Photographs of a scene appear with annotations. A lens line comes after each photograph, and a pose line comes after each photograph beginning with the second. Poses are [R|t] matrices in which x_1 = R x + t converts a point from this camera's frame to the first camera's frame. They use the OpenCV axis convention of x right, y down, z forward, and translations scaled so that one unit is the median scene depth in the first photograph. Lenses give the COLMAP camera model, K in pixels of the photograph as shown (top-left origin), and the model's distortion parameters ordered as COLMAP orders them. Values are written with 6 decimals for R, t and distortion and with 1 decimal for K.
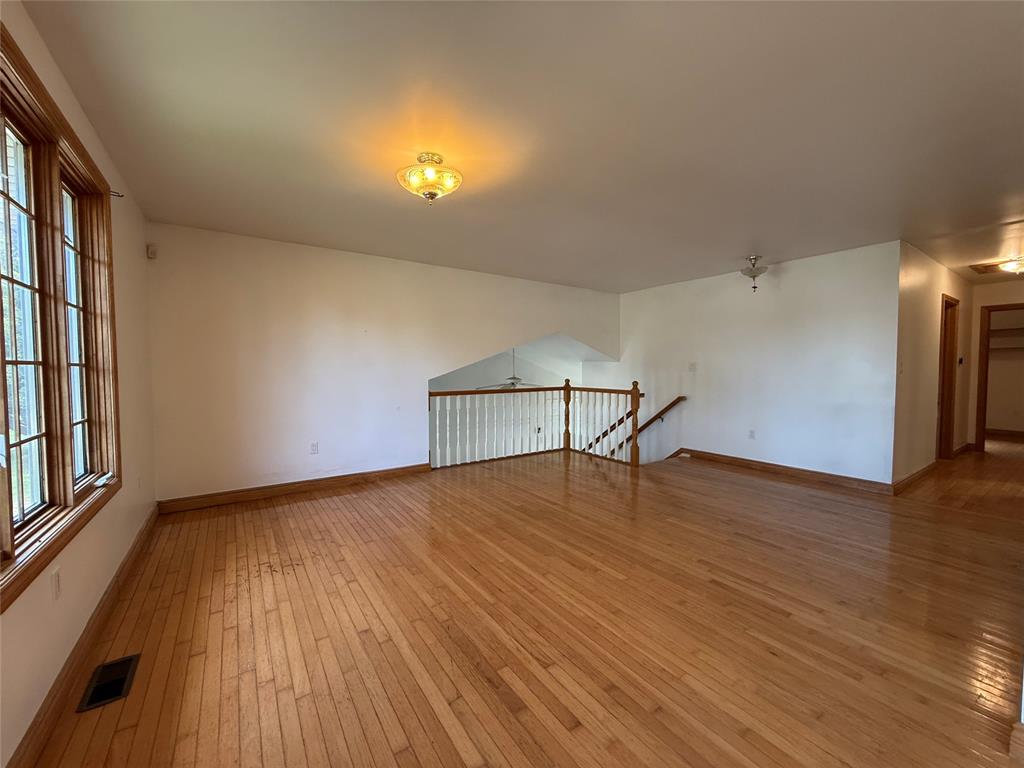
lens RADIAL K [[405.9, 0, 512.0], [0, 405.9, 384.0], [0, 0, 1]] dist [0.000327, -0.000429]
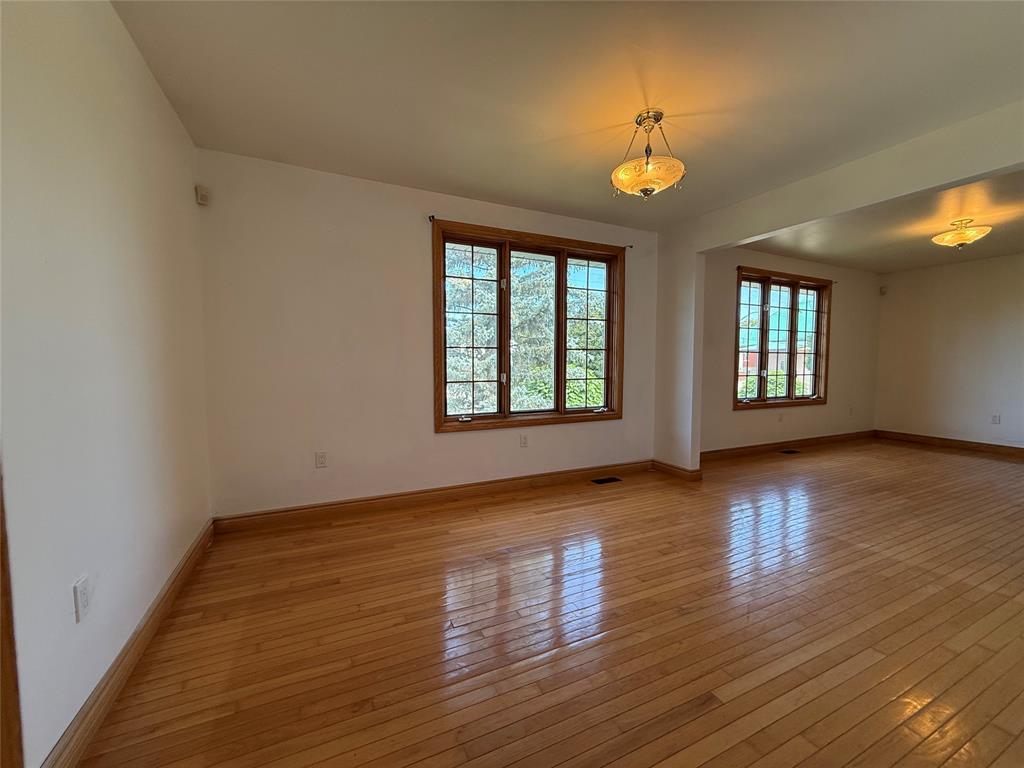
lens RADIAL K [[405.9, 0, 512.0], [0, 405.9, 384.0], [0, 0, 1]] dist [0.000327, -0.000429]
pose [[-0.155184, 0.058904, -0.986128, 0.888579], [-0.039844, 0.997035, 0.065826, 0.026484], [0.987082, 0.049506, -0.152377, -0.253473]]
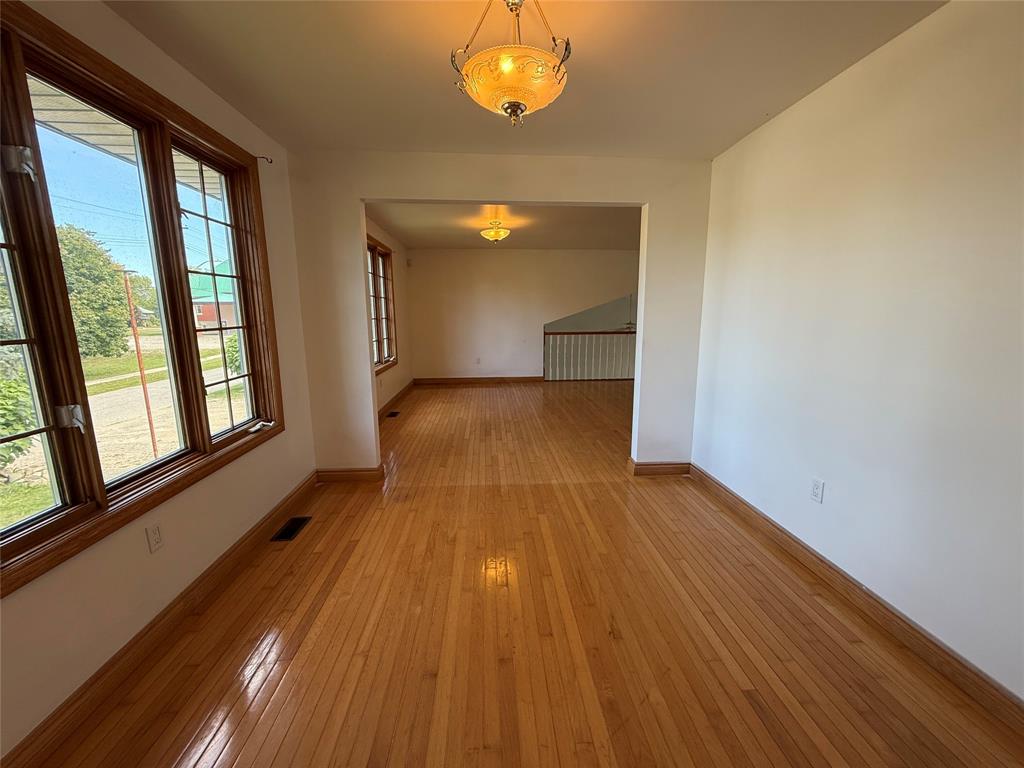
lens RADIAL K [[405.9, 0, 512.0], [0, 405.9, 384.0], [0, 0, 1]] dist [0.000327, -0.000429]
pose [[0.859262, 0.086899, -0.504101, 0.551811], [-0.015386, 0.989410, 0.144332, -0.007442], [0.511305, -0.116263, 0.851499, -0.480562]]
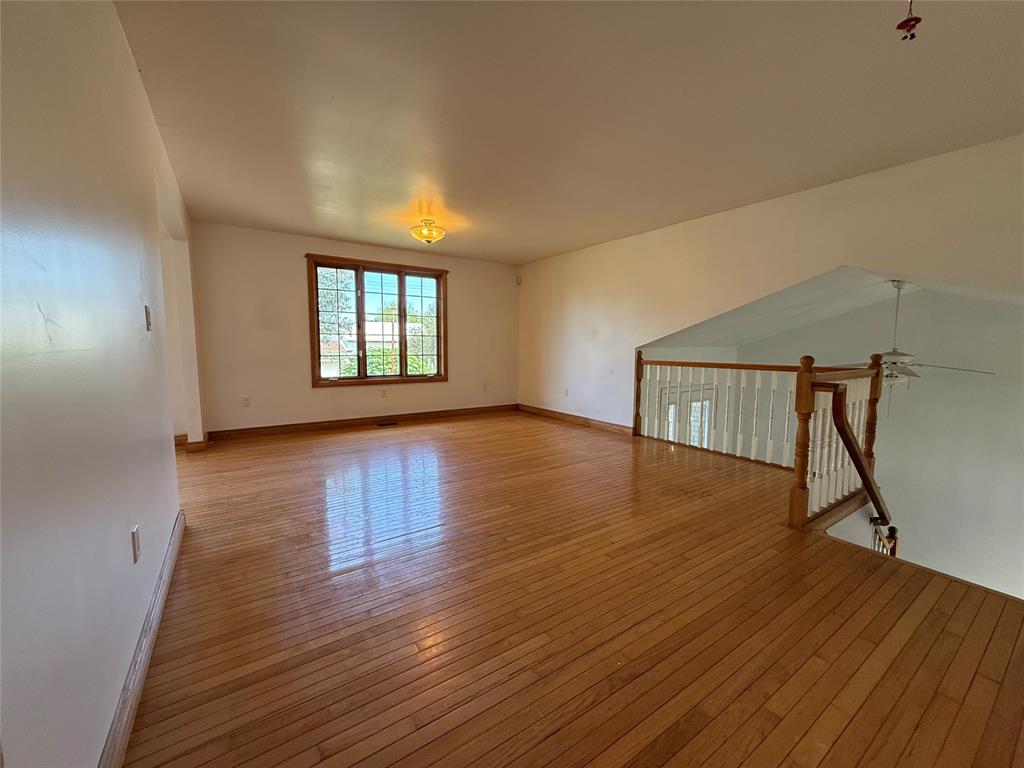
lens RADIAL K [[406.5, 0, 513.0], [0, 406.5, 398.8], [0, 0, 1]] dist [0.000322, -0.000047]
pose [[-0.005356, 0.138953, -0.990284, 0.925584], [-0.028936, 0.989862, 0.139051, -0.018214], [0.999567, 0.029400, -0.001281, 0.749018]]
